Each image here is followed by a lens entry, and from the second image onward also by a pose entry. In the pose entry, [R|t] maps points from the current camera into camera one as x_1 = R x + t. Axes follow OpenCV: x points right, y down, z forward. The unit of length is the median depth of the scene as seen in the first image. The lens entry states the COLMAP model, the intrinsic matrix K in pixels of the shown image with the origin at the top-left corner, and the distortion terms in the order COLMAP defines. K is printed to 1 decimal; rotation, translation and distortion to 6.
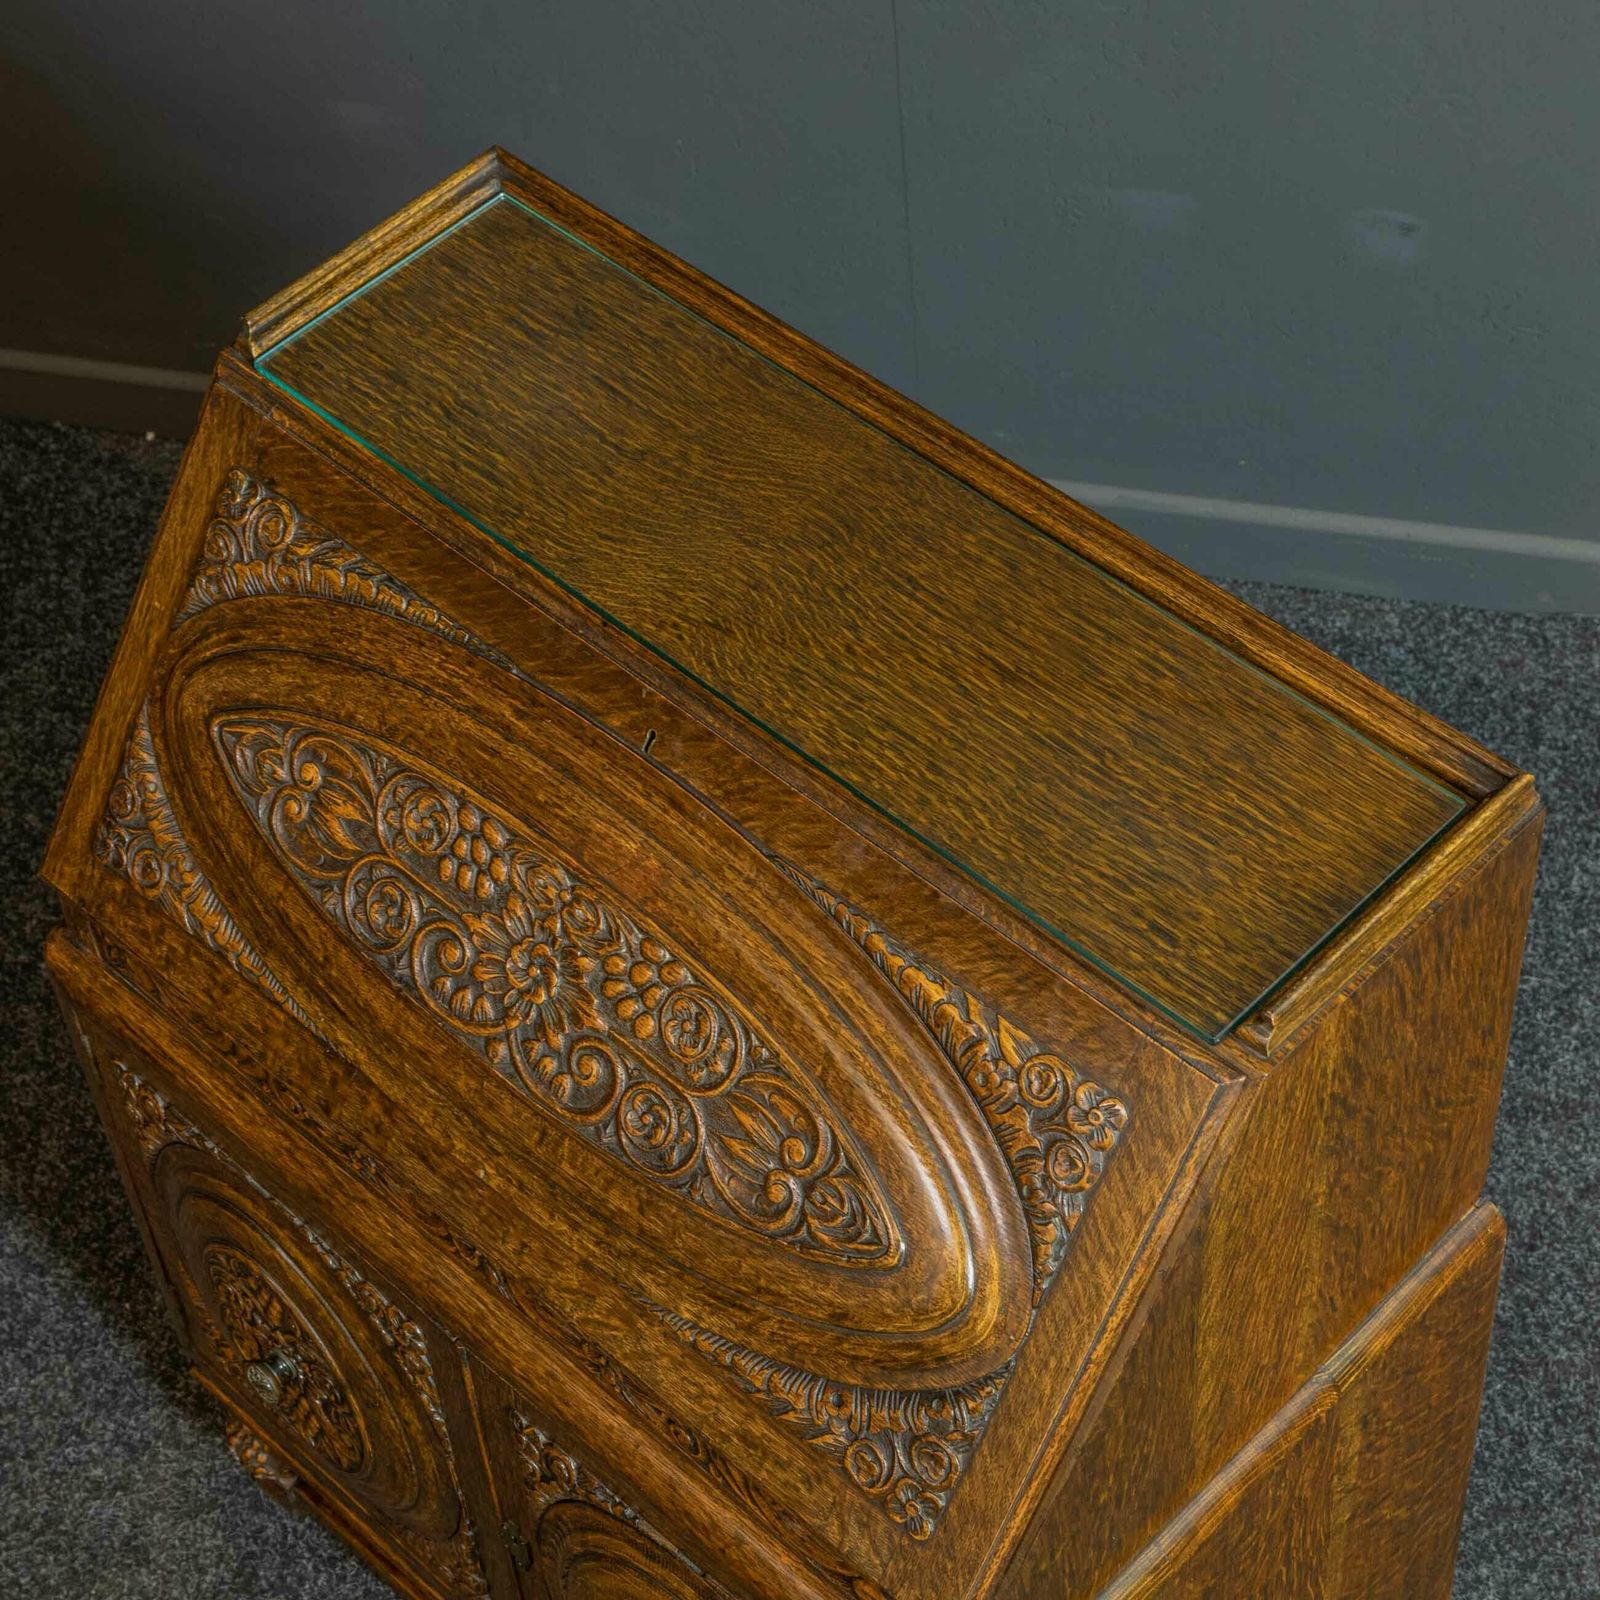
lens RADIAL K [[3502.6, 0, 798.3], [0, 3502.6, 656.1], [0, 0, 1]] dist [0.020286, 0.381045]
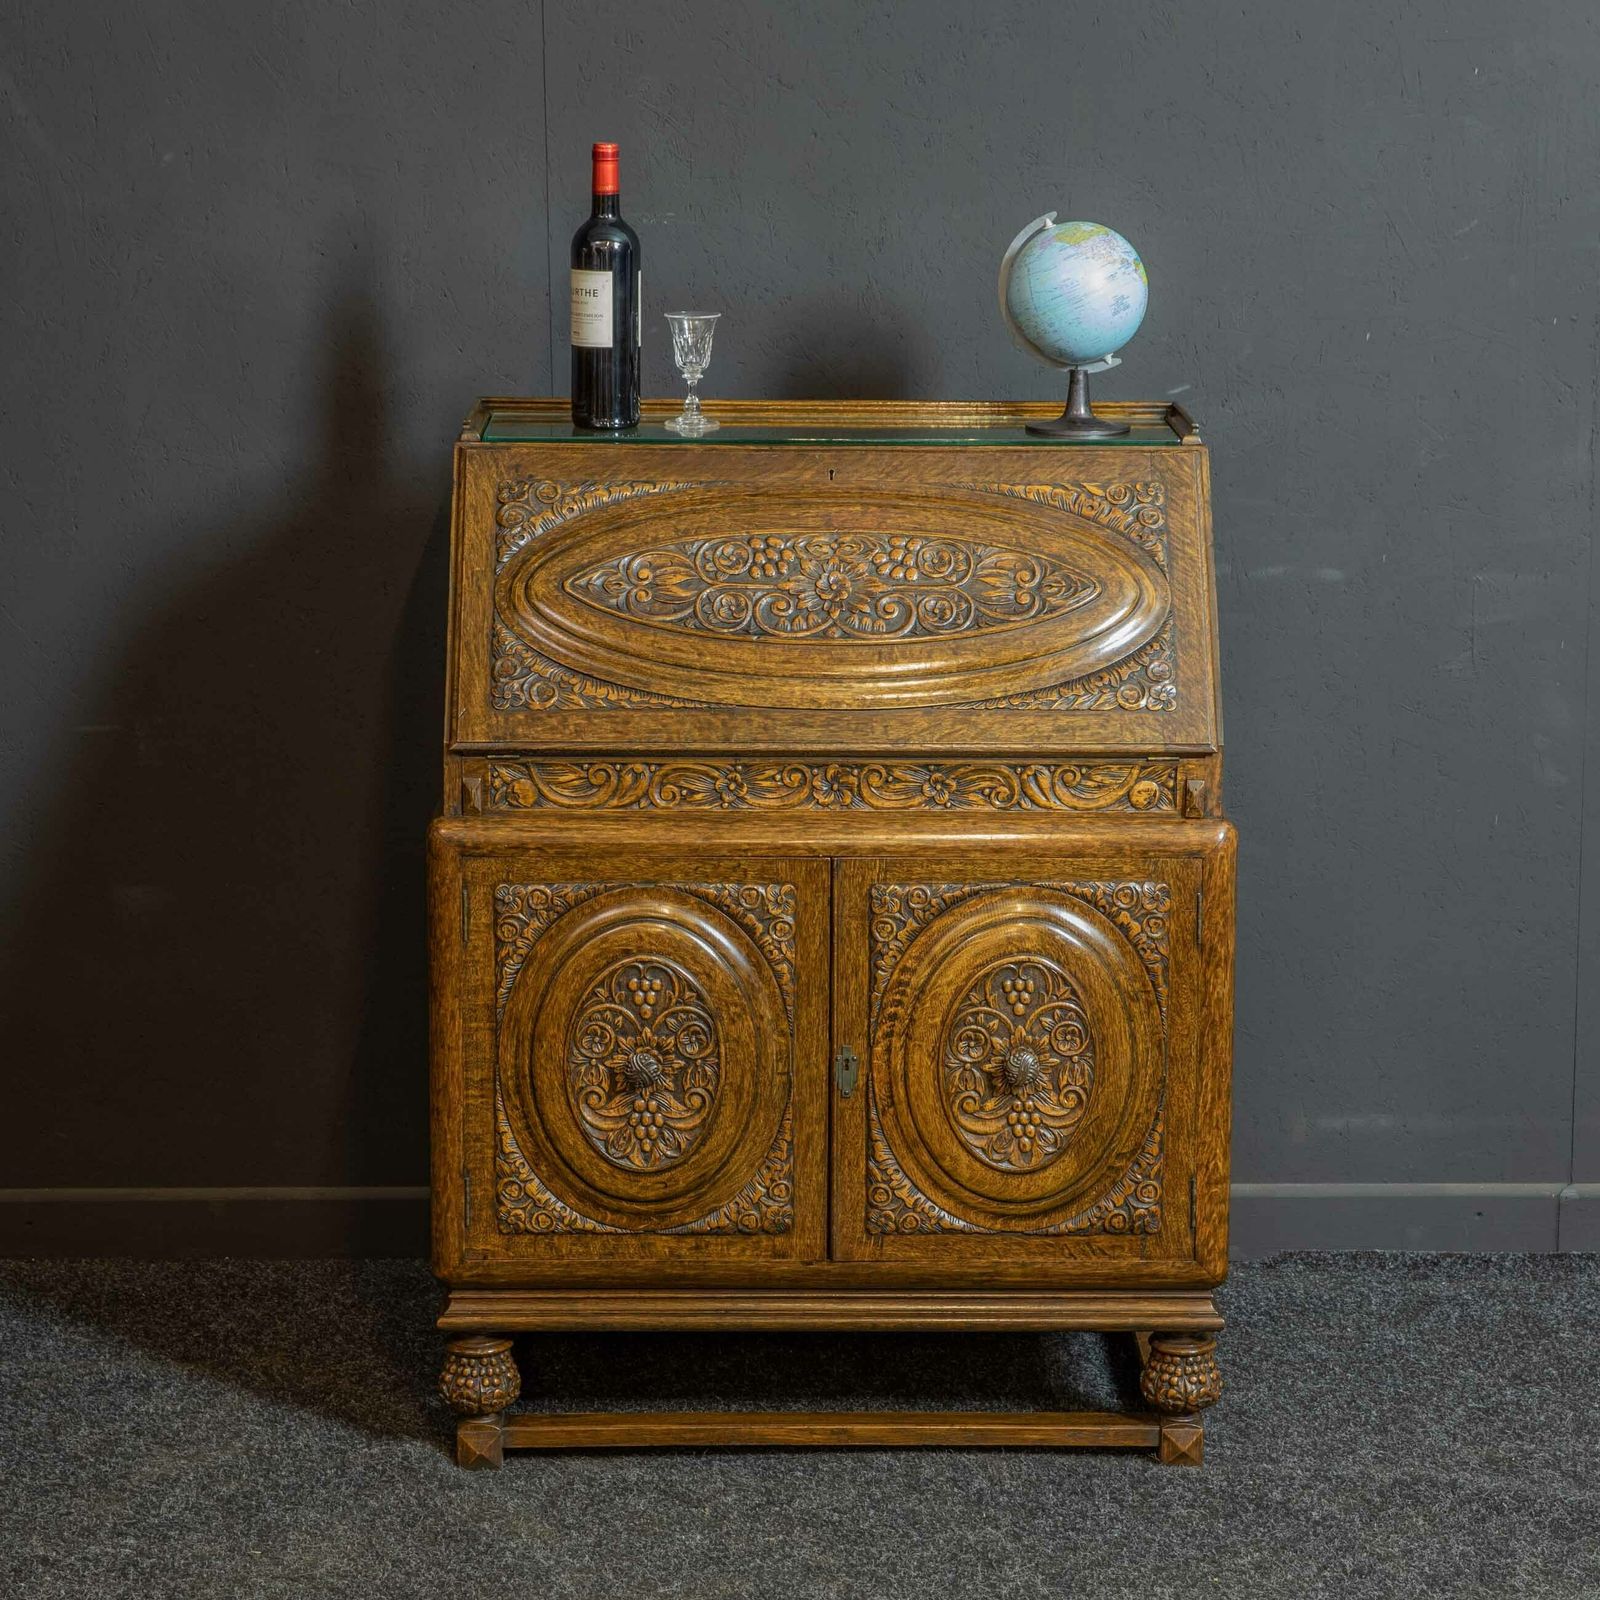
lens RADIAL K [[4142.5, 0, 811.7], [0, 4142.5, 762.5], [0, 0, 1]] dist [0.085868, -0.263232]
pose [[0.709419, -0.078473, 0.700404, -1.639091], [0.488122, 0.771561, -0.407959, 1.057875], [-0.508391, 0.631297, 0.585665, -0.228815]]
